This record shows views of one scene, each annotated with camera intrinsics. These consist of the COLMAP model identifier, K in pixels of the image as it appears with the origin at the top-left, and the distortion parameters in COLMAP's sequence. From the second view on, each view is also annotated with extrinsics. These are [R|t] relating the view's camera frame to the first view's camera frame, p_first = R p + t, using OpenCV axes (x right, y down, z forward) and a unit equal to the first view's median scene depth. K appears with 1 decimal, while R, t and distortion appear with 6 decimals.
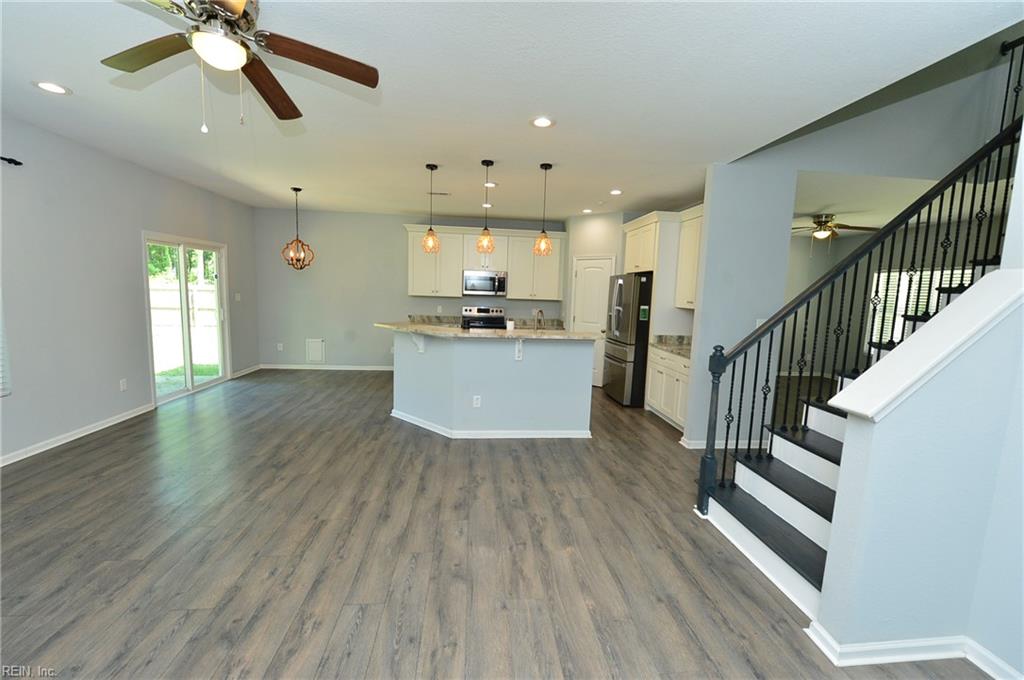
lens RADIAL K [[402.2, 0, 512.0], [0, 402.2, 340.0], [0, 0, 1]] dist [-0.012100, -0.000318]
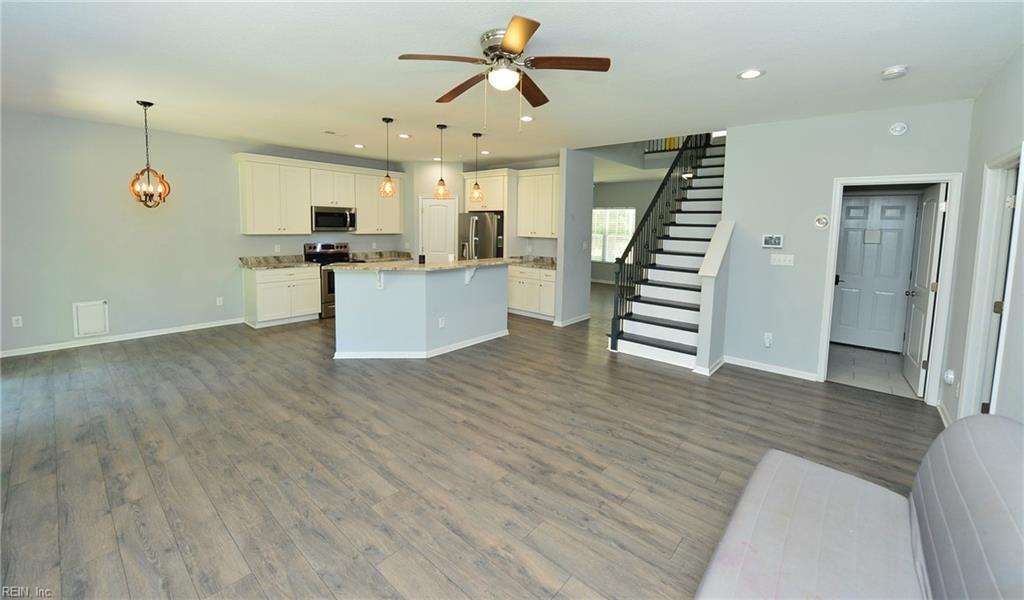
lens RADIAL K [[402.8, 0, 512.6], [0, 402.8, 260.7], [0, 0, 1]] dist [-0.016509, 0.000221]
pose [[0.725229, -0.082576, 0.683538, -0.823314], [0.091504, 0.995535, 0.023183, -0.043350], [-0.682400, 0.045733, 0.729547, -0.027577]]
